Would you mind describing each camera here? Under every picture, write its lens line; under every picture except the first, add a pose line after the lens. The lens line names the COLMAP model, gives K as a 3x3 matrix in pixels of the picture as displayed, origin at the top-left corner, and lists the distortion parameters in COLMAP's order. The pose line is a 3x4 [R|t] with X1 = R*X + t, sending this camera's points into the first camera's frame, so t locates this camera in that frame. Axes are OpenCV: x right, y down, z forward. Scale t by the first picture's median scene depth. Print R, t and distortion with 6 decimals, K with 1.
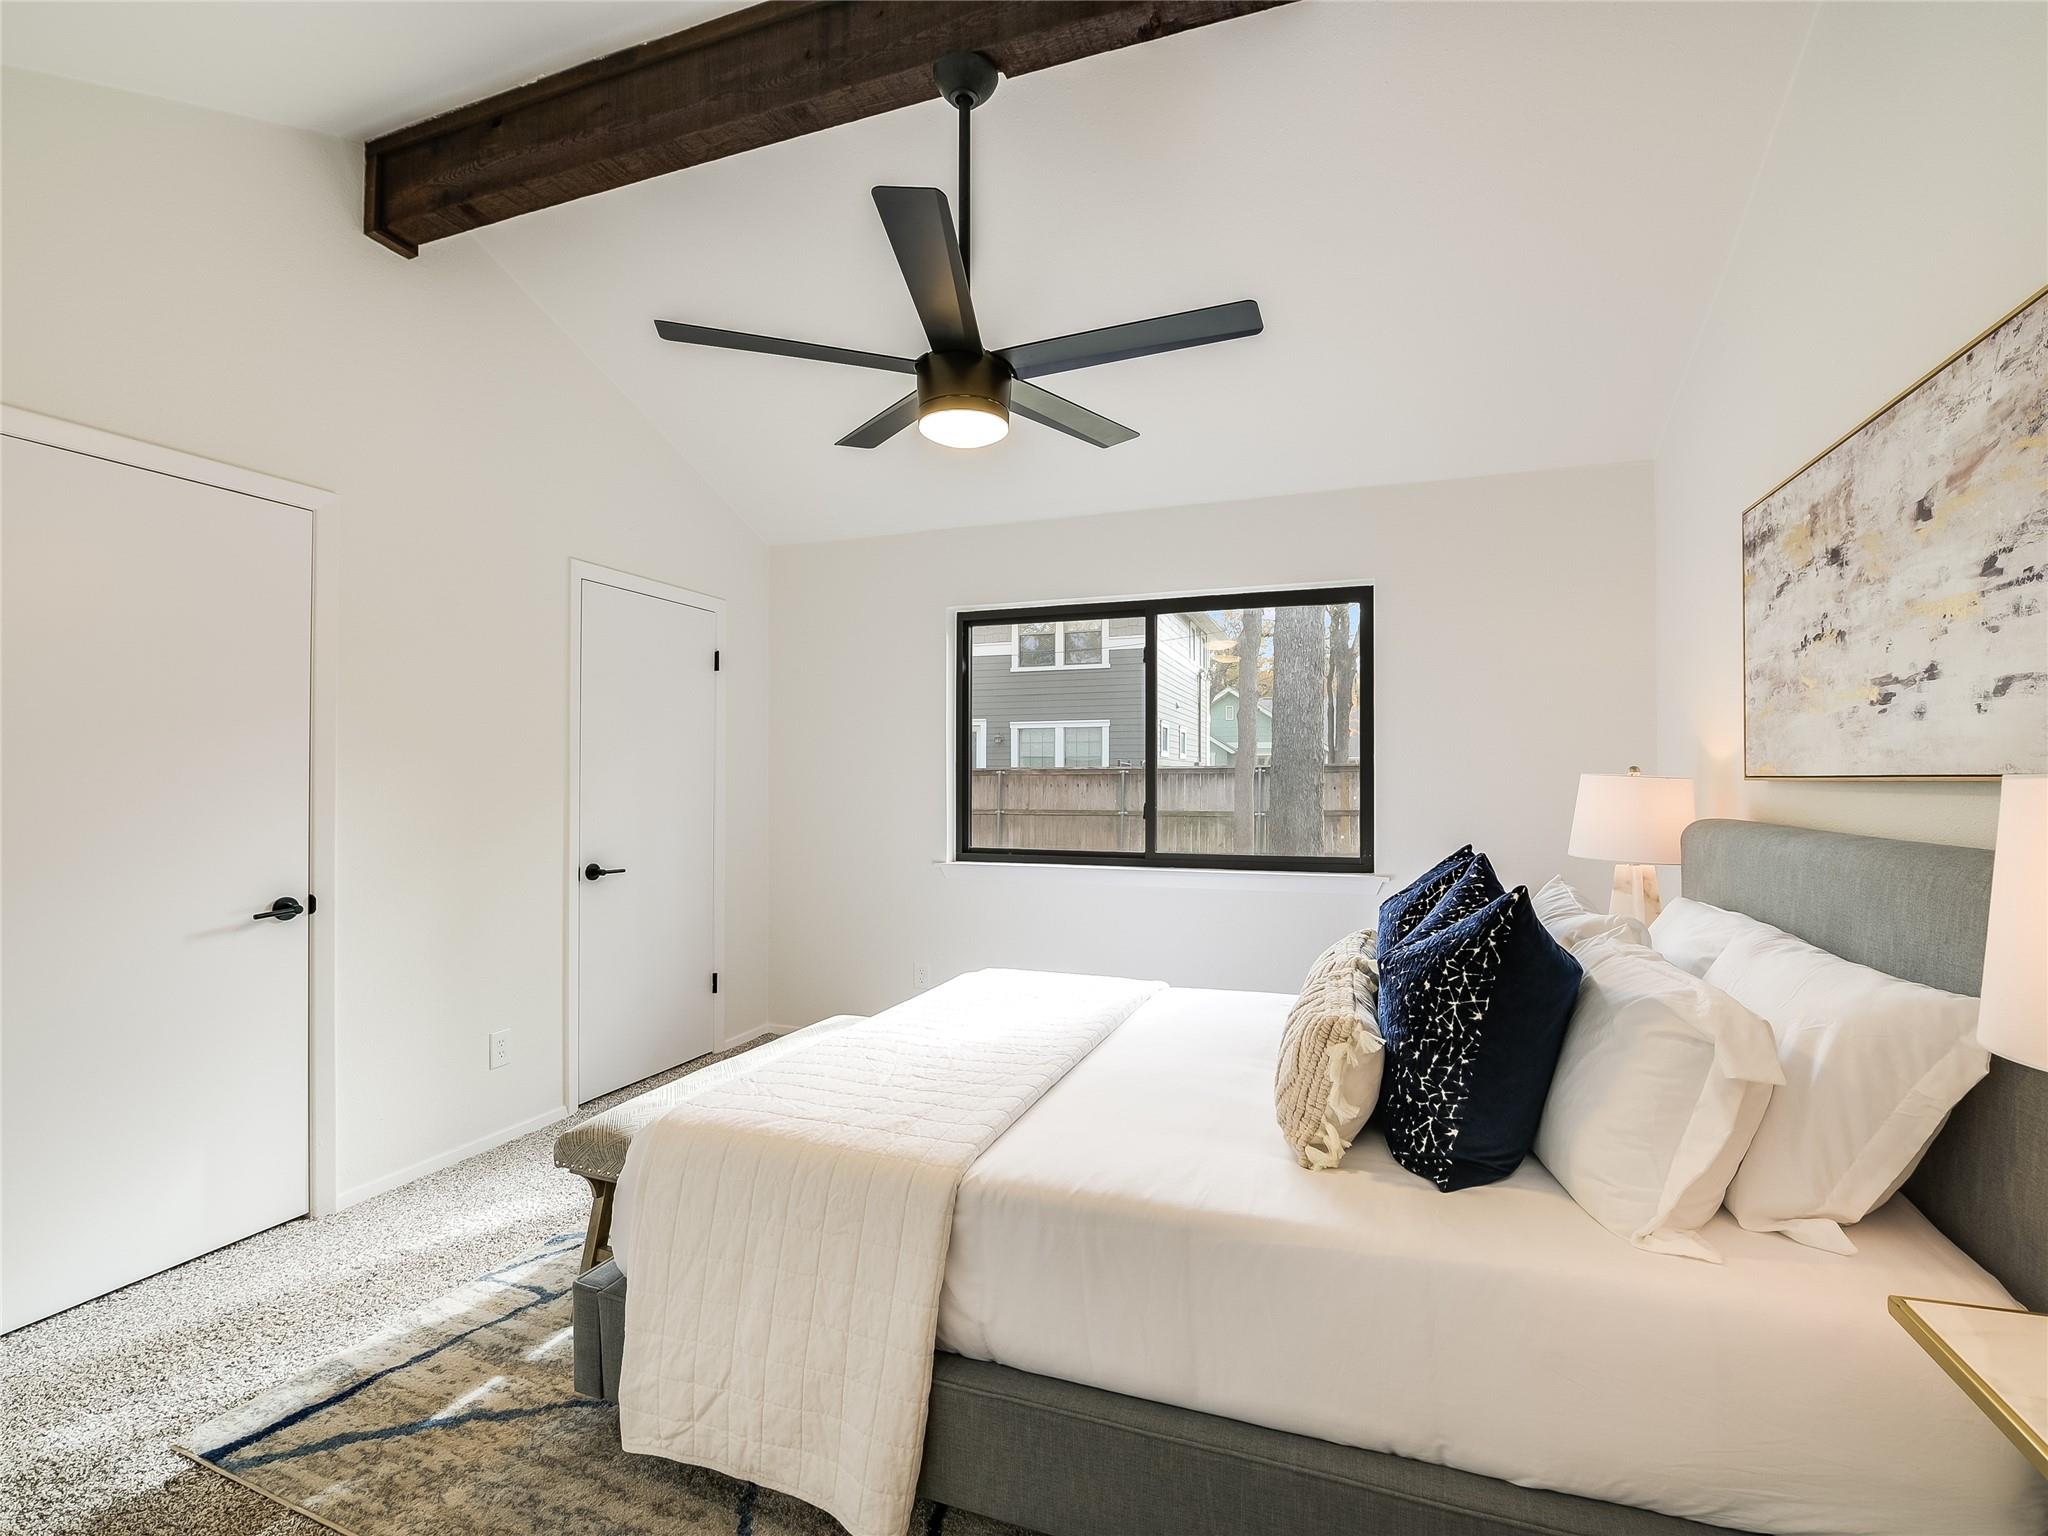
lens RADIAL K [[947.6, 0, 1041.1], [0, 947.6, 772.7], [0, 0, 1]] dist [-0.012640, -0.002194]
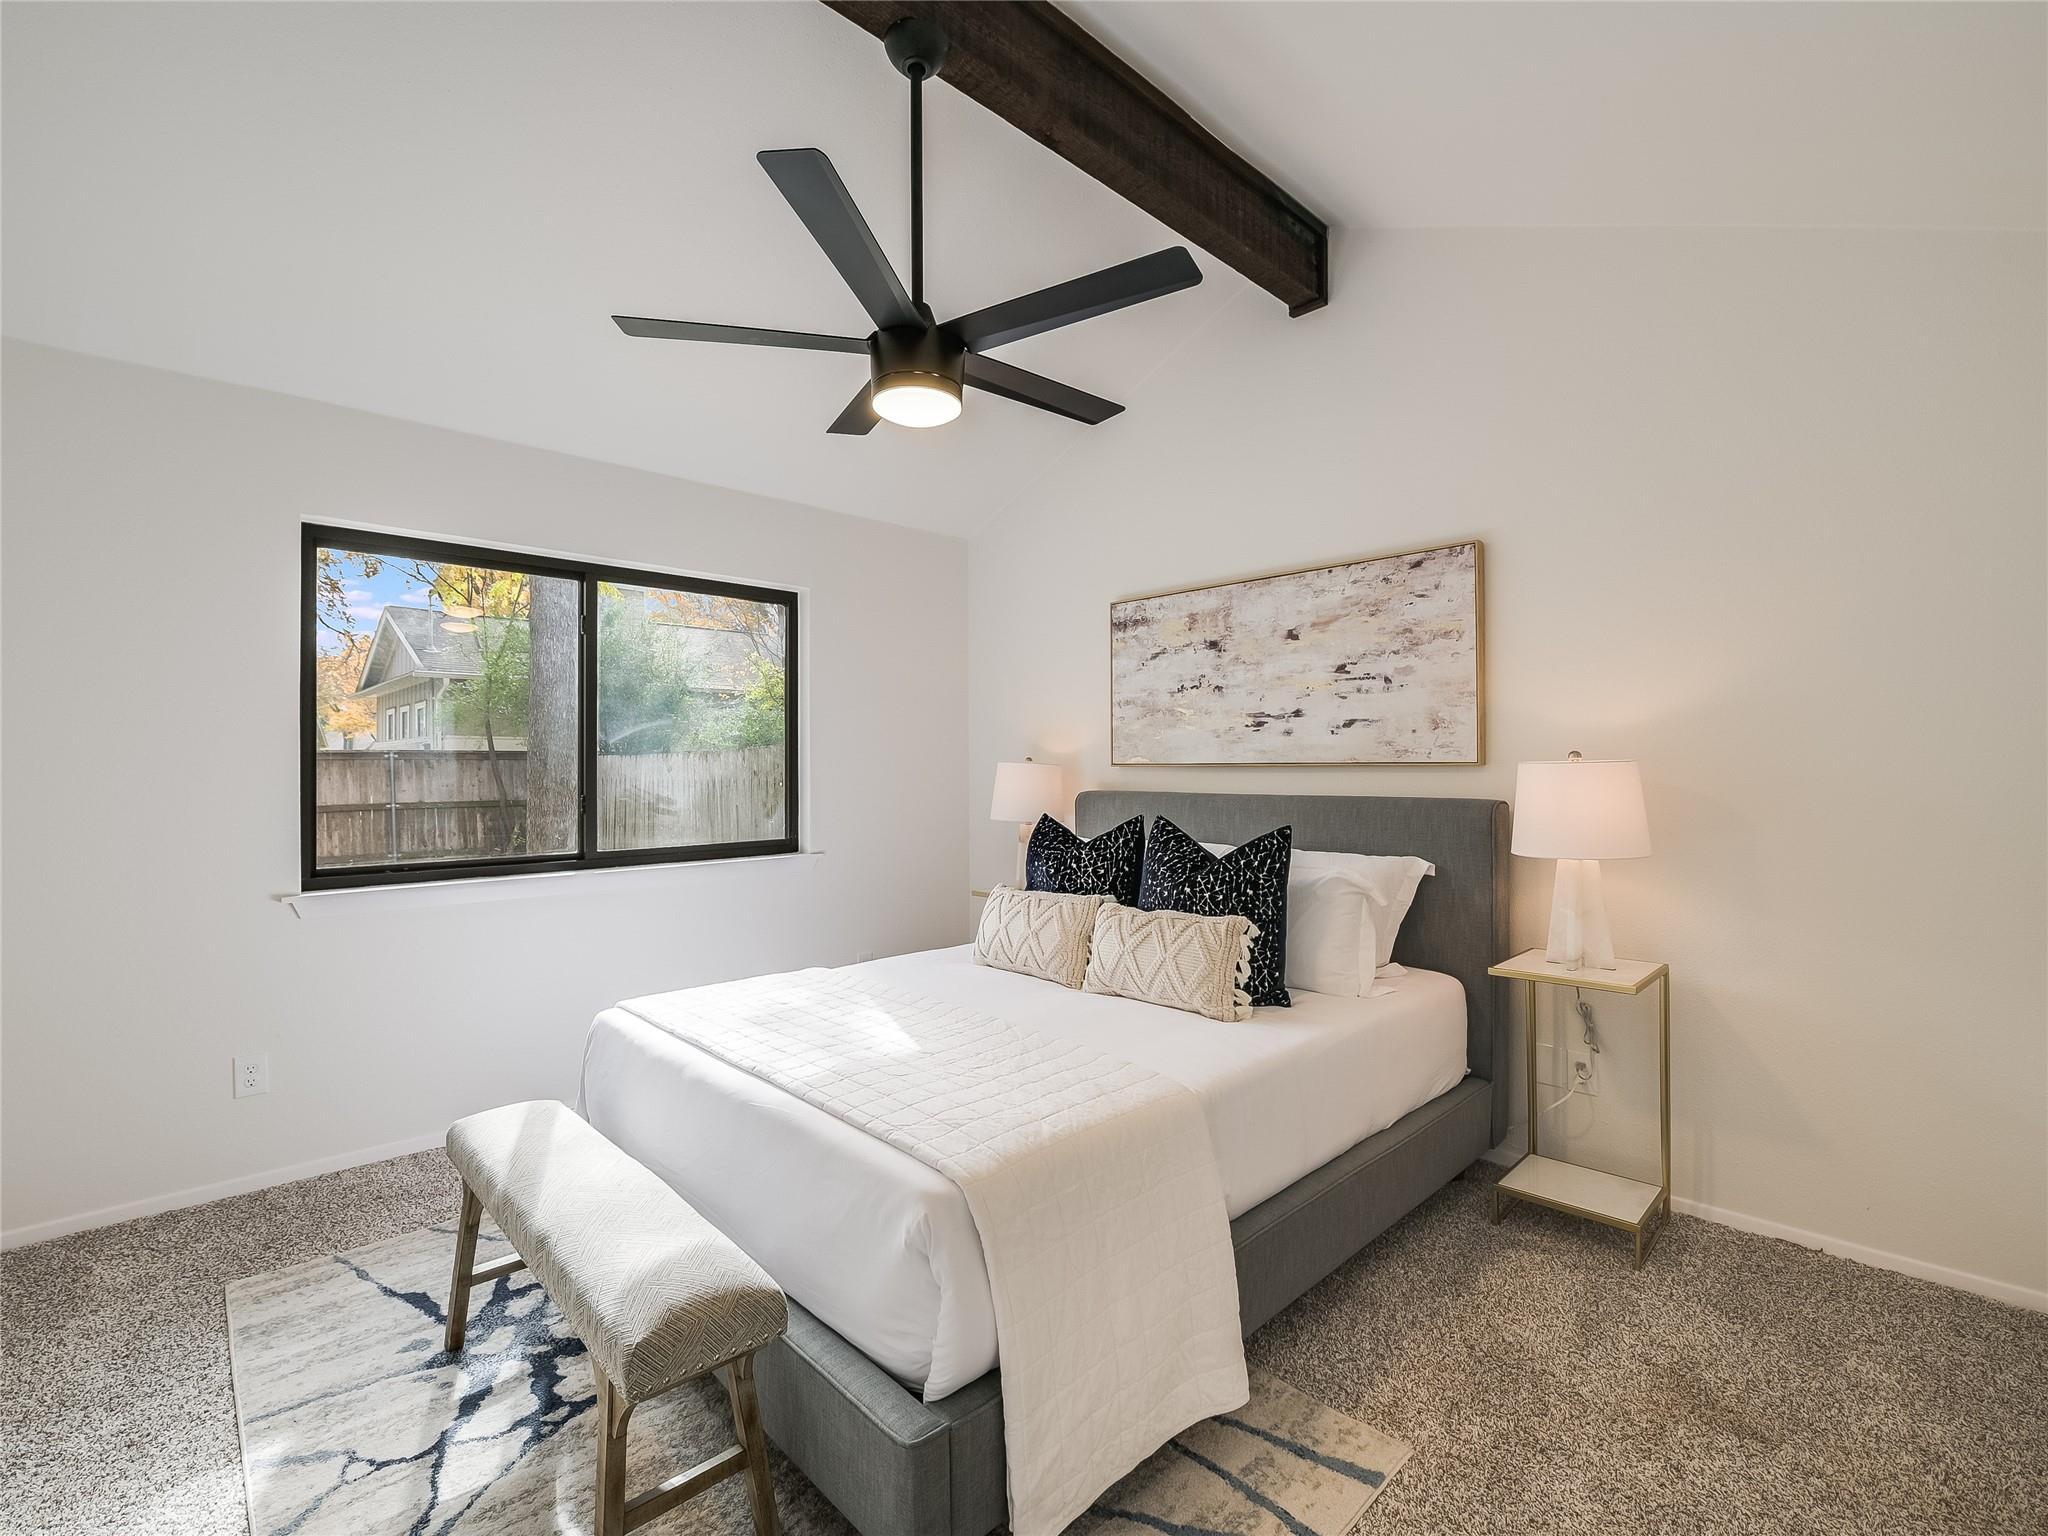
lens RADIAL K [[947.6, 0, 1011.9], [0, 947.6, 759.8], [0, 0, 1]] dist [-0.012640, -0.002194]
pose [[0.433172, 0.004485, 0.901300, -0.971596], [-0.001321, 0.999990, -0.004342, 0.004571], [-0.901310, 0.000690, 0.433173, 0.522728]]
